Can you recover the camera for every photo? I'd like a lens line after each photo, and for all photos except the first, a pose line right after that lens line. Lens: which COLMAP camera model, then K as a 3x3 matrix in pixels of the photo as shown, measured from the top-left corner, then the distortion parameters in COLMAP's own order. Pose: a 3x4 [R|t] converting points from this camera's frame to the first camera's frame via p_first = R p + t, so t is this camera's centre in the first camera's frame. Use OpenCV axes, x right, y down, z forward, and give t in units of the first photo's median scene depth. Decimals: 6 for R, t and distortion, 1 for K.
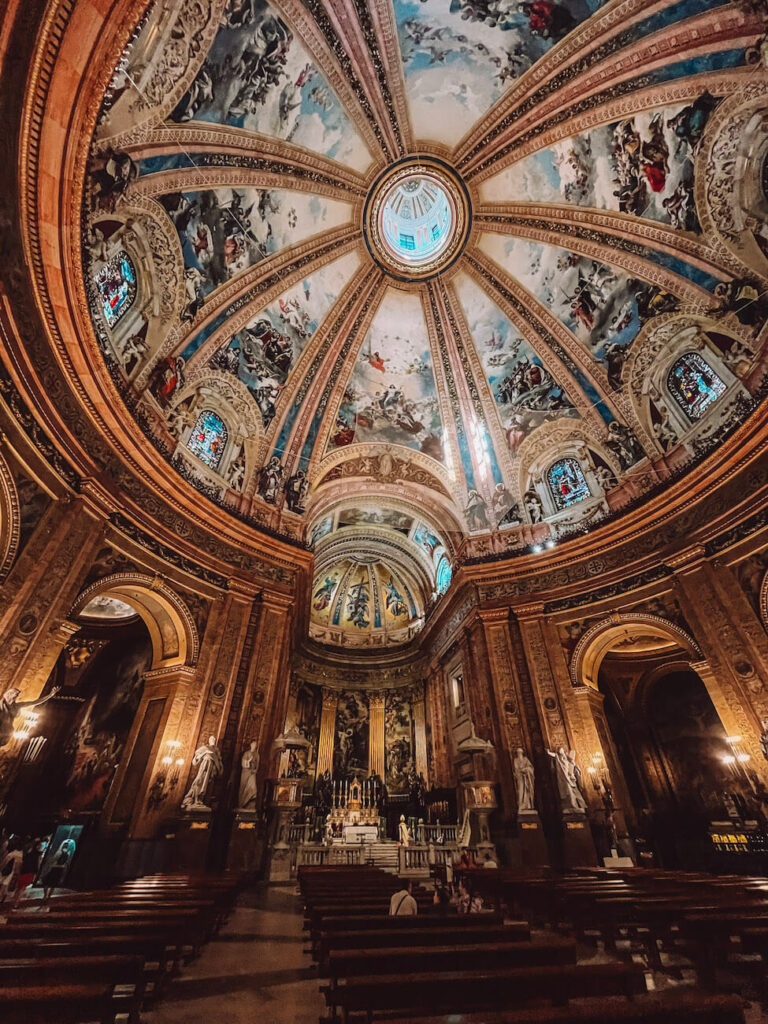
lens RADIAL K [[401.6, 0, 384.0], [0, 401.6, 512.0], [0, 0, 1]] dist [0.000831, 0.000026]
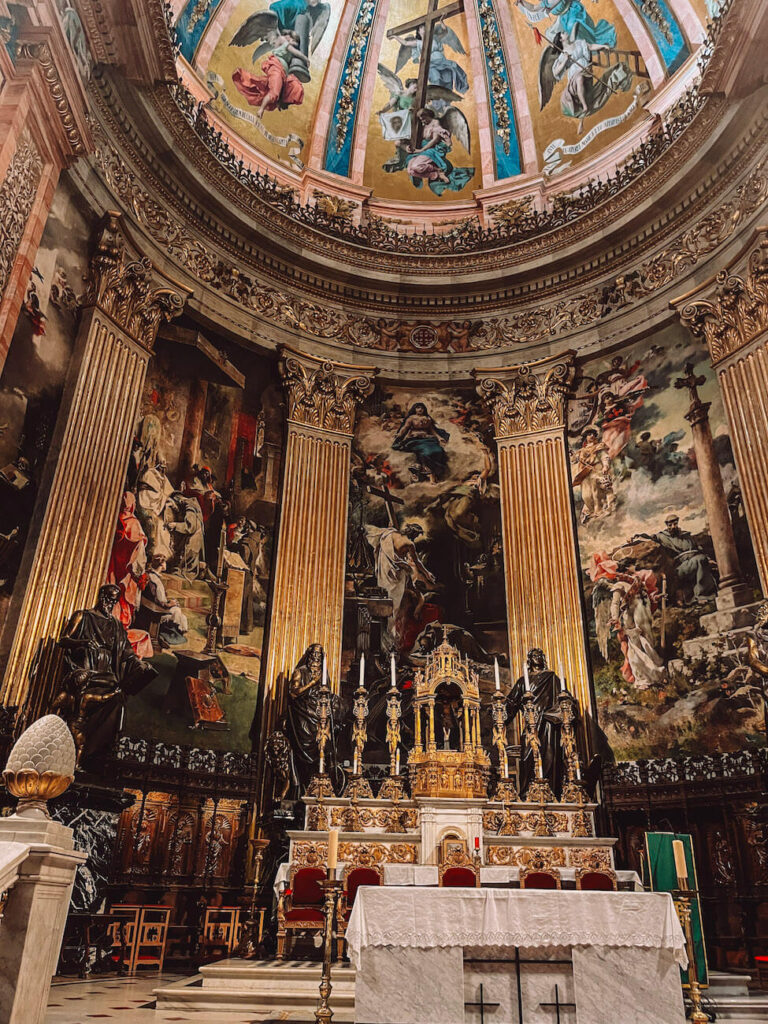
lens RADIAL K [[757.8, 0, 384.0], [0, 757.8, 512.0], [0, 0, 1]] dist [0.005726, 0.000825]
pose [[0.987387, -0.053411, -0.149044, -0.038343], [0.080391, 0.980130, 0.181337, 0.462076], [0.136397, -0.191032, 0.972061, 0.584829]]
